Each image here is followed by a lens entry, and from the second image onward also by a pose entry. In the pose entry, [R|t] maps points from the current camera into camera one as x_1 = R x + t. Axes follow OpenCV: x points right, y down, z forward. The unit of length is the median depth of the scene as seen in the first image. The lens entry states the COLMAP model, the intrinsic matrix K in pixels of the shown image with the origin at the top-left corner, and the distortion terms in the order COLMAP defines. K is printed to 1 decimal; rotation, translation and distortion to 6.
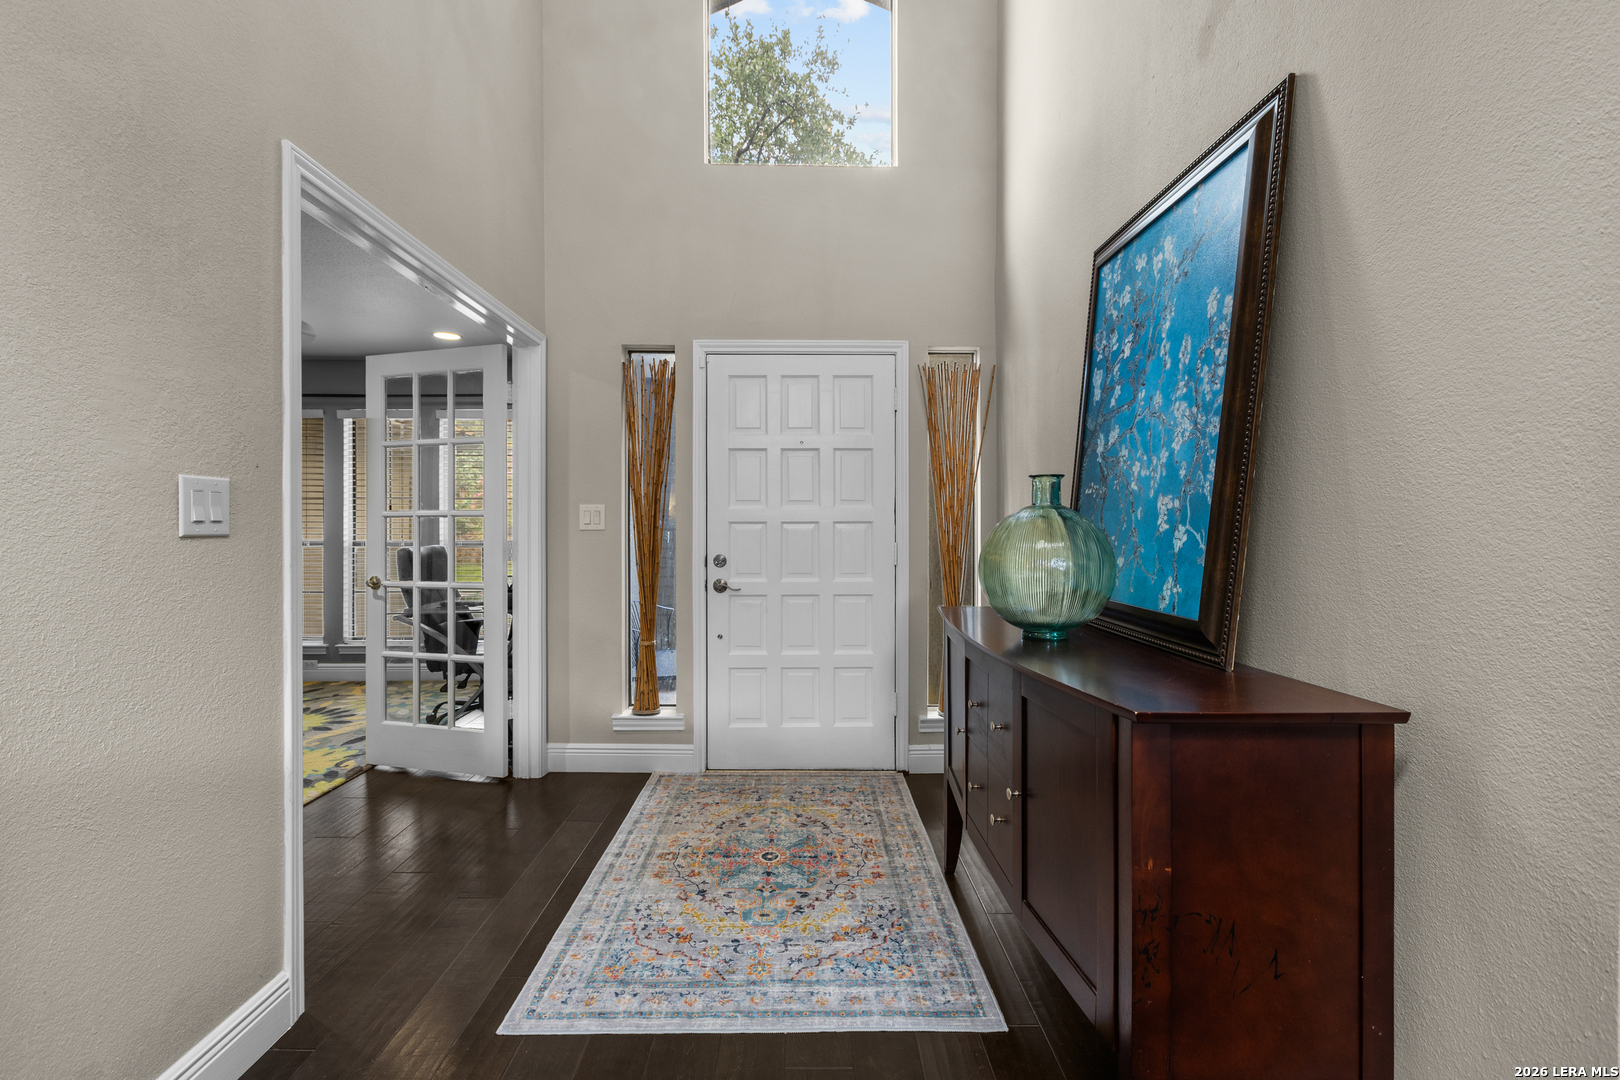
lens RADIAL K [[726.3, 0, 810.9], [0, 726.3, 537.4], [0, 0, 1]] dist [0.001484, 0.000160]
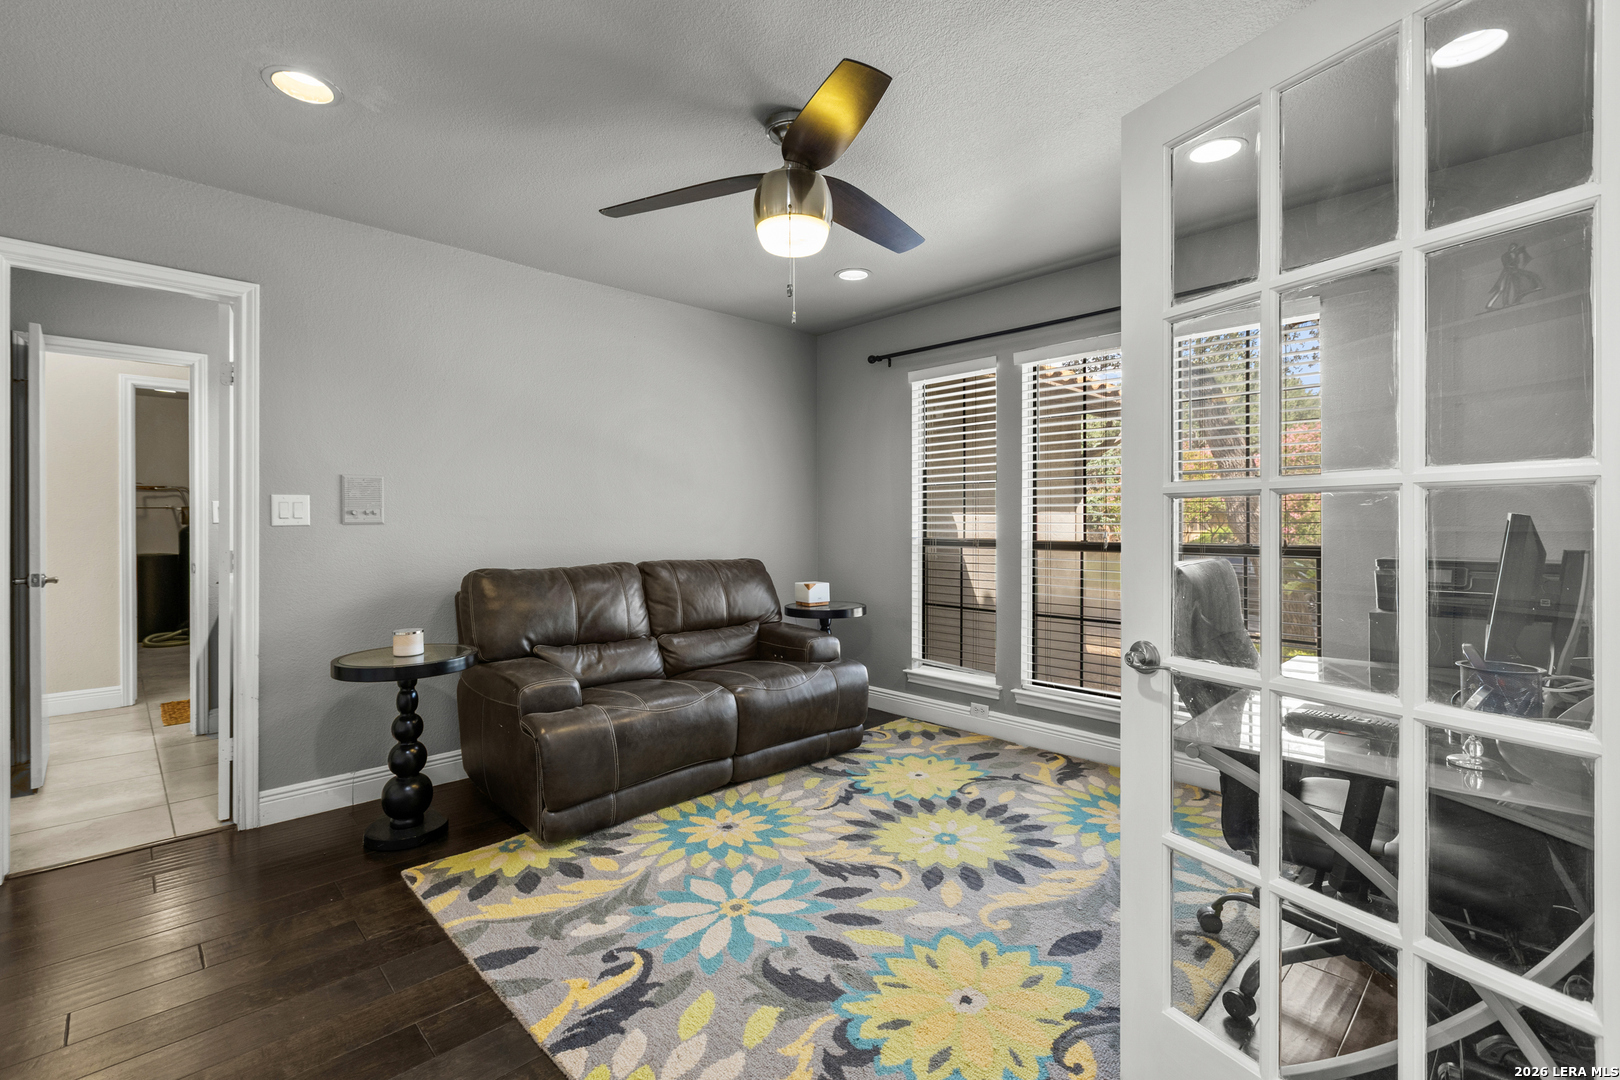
lens RADIAL K [[726.3, 0, 807.5], [0, 726.3, 530.7], [0, 0, 1]] dist [0.001484, 0.000160]
pose [[0.686899, 0.001036, -0.726752, -0.328463], [0.000059, 0.999999, 0.001482, -0.007050], [0.726753, -0.001061, 0.686898, 0.441264]]
